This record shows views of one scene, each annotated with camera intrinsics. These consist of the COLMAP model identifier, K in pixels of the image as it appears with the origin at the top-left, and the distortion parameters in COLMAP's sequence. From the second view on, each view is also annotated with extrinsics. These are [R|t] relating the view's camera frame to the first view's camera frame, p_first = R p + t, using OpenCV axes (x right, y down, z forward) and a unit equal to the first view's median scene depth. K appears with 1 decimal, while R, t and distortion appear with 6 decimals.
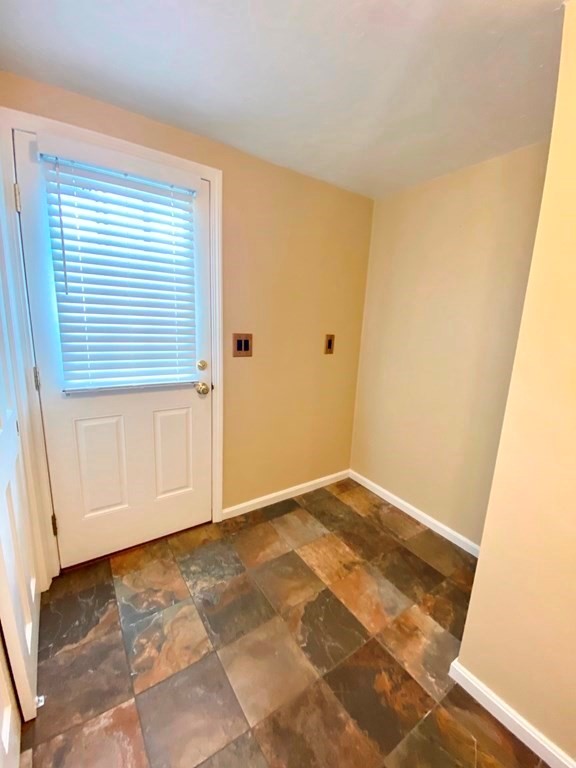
lens RADIAL K [[312.9, 0, 288.0], [0, 312.9, 384.0], [0, 0, 1]] dist [0.013612, -0.015721]
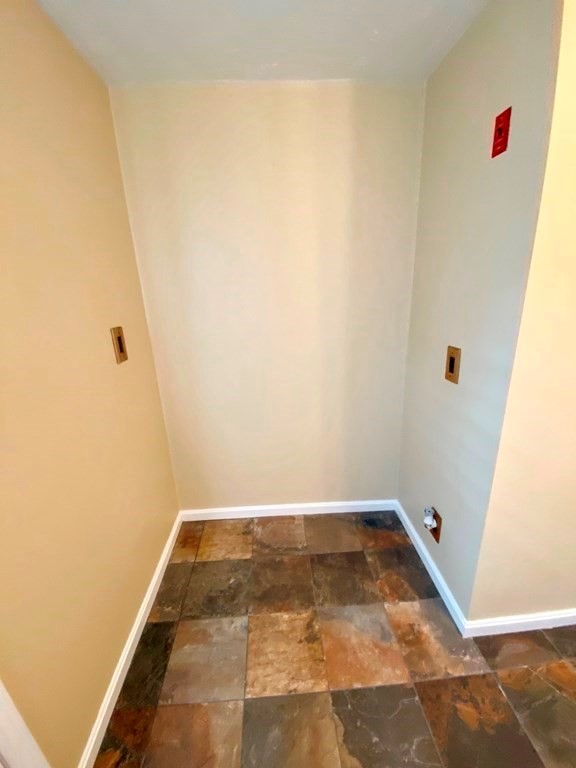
lens RADIAL K [[312.9, 0, 288.0], [0, 312.9, 384.0], [0, 0, 1]] dist [0.013612, -0.015721]
pose [[0.502402, -0.326044, 0.800804, -0.226366], [0.228399, 0.943324, 0.240779, -0.168159], [-0.833922, 0.061935, 0.548396, 0.575240]]
